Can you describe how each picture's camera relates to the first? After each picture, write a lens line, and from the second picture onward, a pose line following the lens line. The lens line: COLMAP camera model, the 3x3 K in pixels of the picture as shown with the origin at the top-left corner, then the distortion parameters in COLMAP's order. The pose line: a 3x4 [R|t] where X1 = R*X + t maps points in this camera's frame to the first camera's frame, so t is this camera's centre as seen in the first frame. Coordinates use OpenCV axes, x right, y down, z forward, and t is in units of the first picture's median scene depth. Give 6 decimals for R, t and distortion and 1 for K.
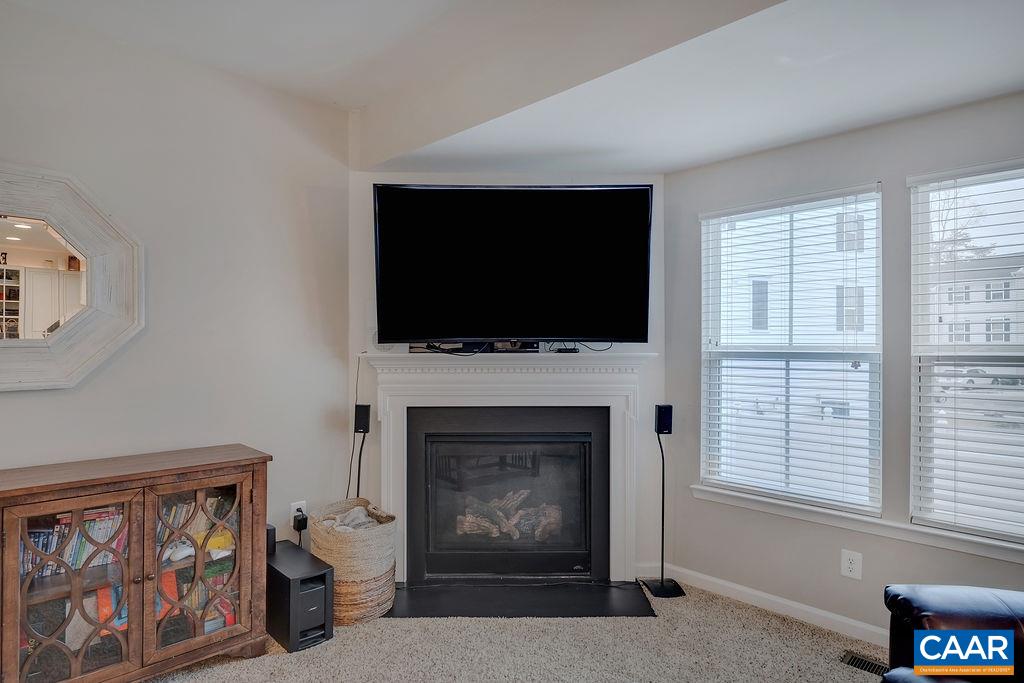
lens RADIAL K [[541.0, 0, 512.0], [0, 541.0, 341.5], [0, 0, 1]] dist [-0.001070, -0.000507]
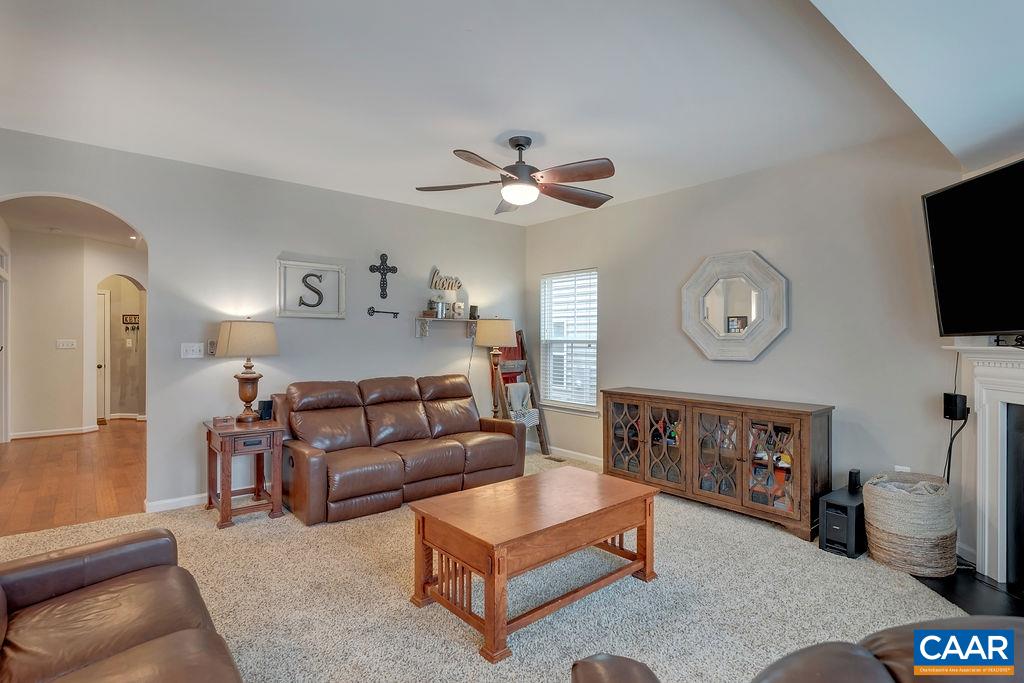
lens RADIAL K [[541.0, 0, 512.0], [0, 541.0, 341.5], [0, 0, 1]] dist [-0.001070, -0.000507]
pose [[-0.080278, 0.002840, -0.996768, 1.083776], [0.008624, 0.999960, 0.002155, 0.004570], [0.996735, -0.008423, -0.080300, 0.281131]]
